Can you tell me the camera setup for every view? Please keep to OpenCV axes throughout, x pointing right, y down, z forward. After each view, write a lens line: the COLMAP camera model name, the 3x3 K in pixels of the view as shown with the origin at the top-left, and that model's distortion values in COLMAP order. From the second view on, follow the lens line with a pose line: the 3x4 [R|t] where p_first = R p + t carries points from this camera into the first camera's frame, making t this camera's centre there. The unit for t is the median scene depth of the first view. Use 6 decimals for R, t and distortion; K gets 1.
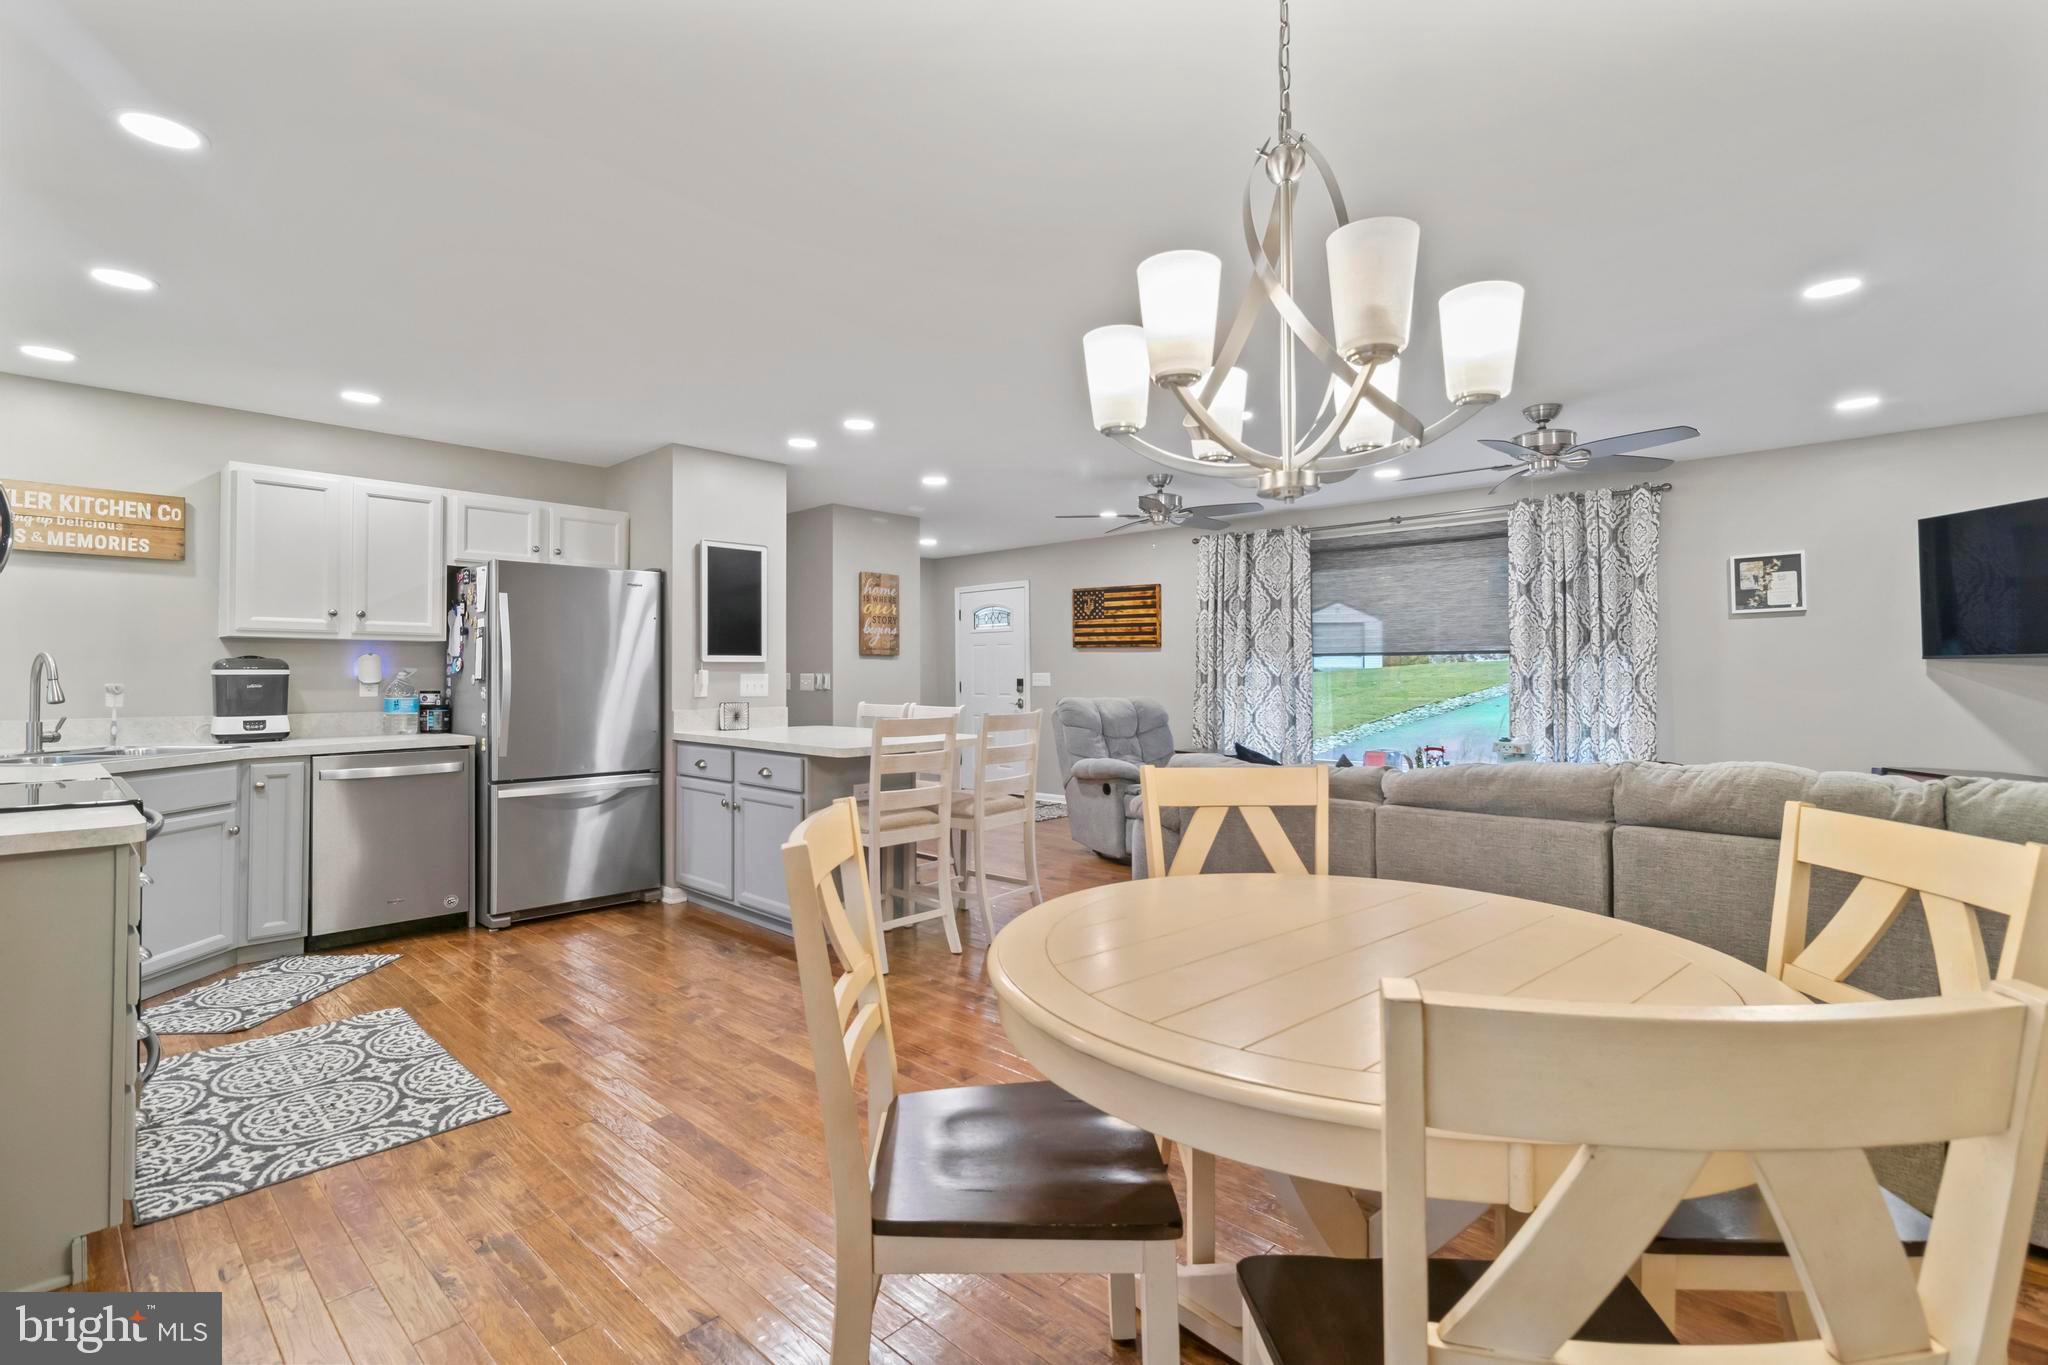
lens RADIAL K [[944.0, 0, 1012.3], [0, 944.0, 665.7], [0, 0, 1]] dist [0.001768, 0.001164]
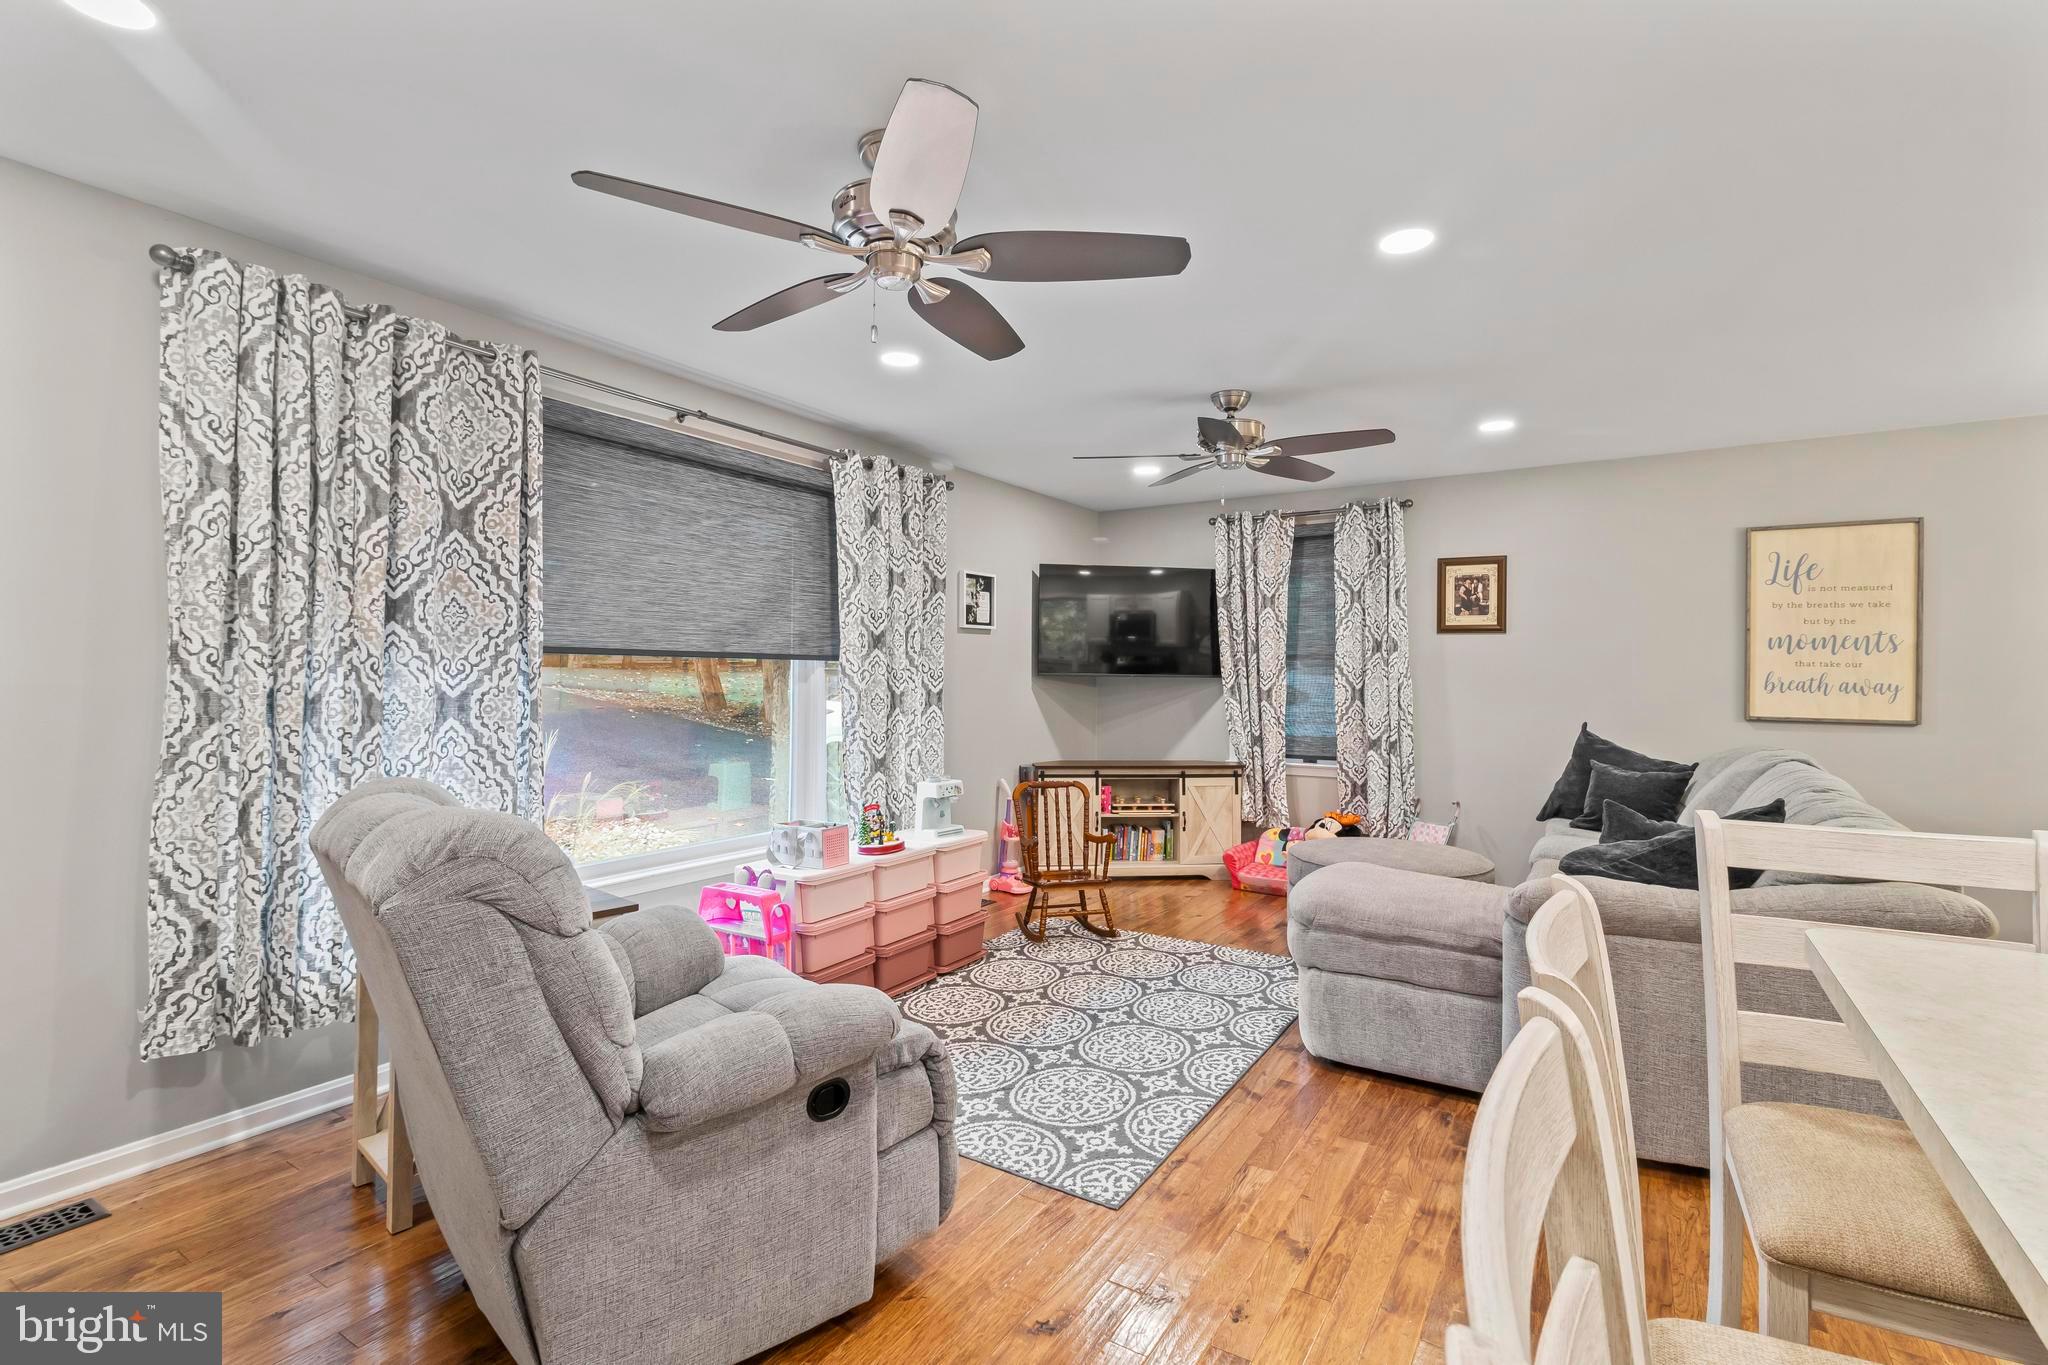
lens RADIAL K [[944.0, 0, 1020.9], [0, 944.0, 664.0], [0, 0, 1]] dist [0.001768, 0.001164]
pose [[-0.200328, 0.016296, 0.979593, -0.236065], [-0.013842, 0.999715, -0.019461, 0.002168], [-0.979631, -0.017458, -0.200045, 1.180383]]
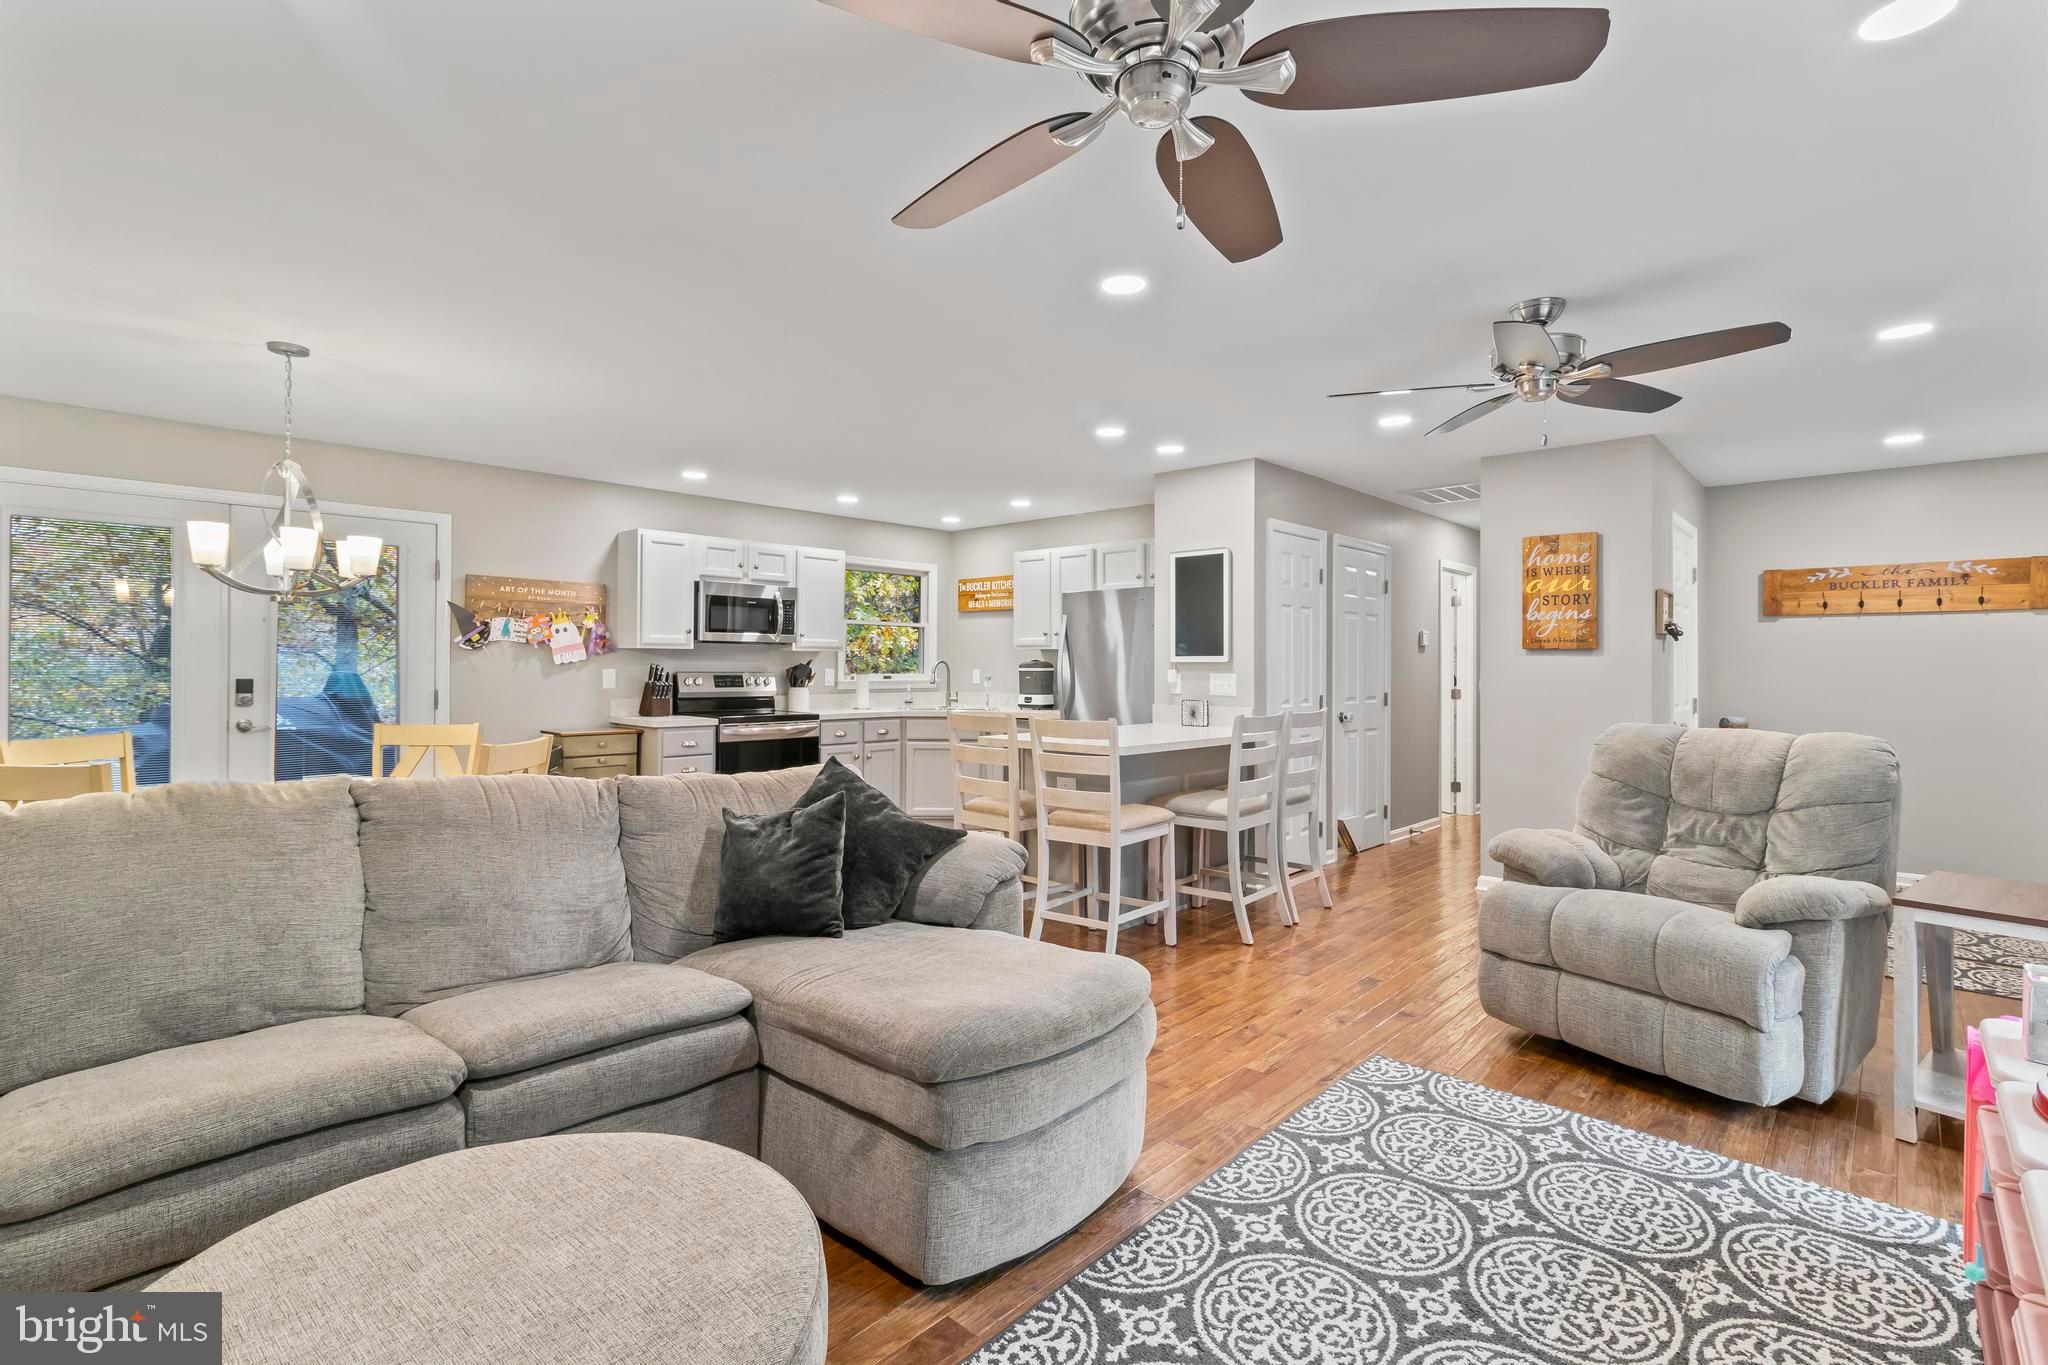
lens RADIAL K [[944.0, 0, 1038.4], [0, 944.0, 667.7], [0, 0, 1]] dist [0.001768, 0.001164]
pose [[0.014892, 0.004335, -0.999880, 0.785216], [0.004952, 0.999978, 0.004410, -0.003373], [0.999877, -0.005017, 0.014870, 0.825997]]
